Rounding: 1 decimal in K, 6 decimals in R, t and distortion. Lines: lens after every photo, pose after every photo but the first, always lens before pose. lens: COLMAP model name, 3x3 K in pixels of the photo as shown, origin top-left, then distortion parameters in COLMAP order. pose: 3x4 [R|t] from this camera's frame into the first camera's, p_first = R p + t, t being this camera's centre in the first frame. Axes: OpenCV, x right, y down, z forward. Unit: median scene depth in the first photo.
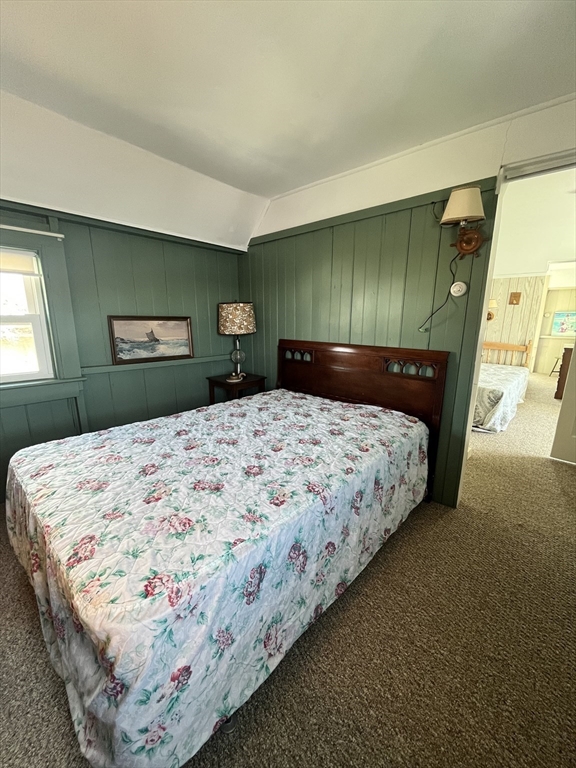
lens RADIAL K [[308.8, 0, 288.8], [0, 308.8, 386.4], [0, 0, 1]] dist [-0.000471, -0.000041]
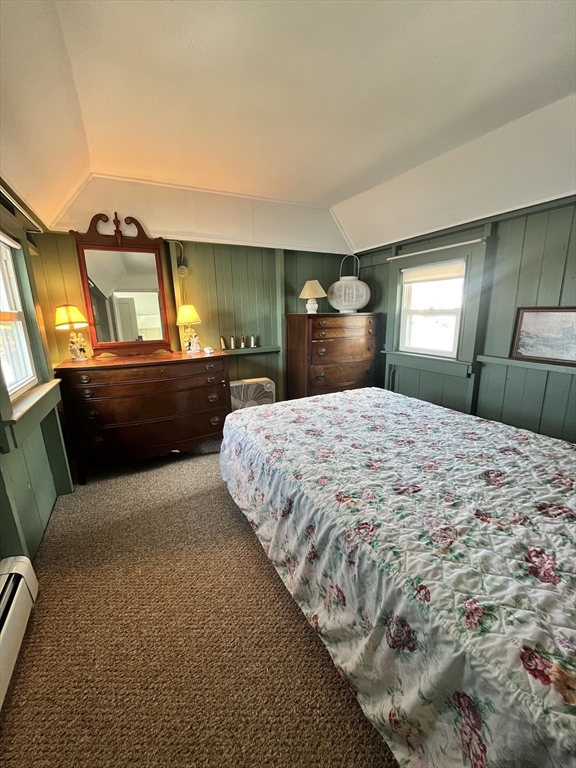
lens RADIAL K [[308.8, 0, 288.5], [0, 308.8, 384.5], [0, 0, 1]] dist [-0.000471, -0.000041]
pose [[-0.334754, 0.206564, -0.919386, 0.752115], [-0.195211, 0.939309, 0.282118, -0.176626], [0.921863, 0.273915, -0.274114, 0.879430]]
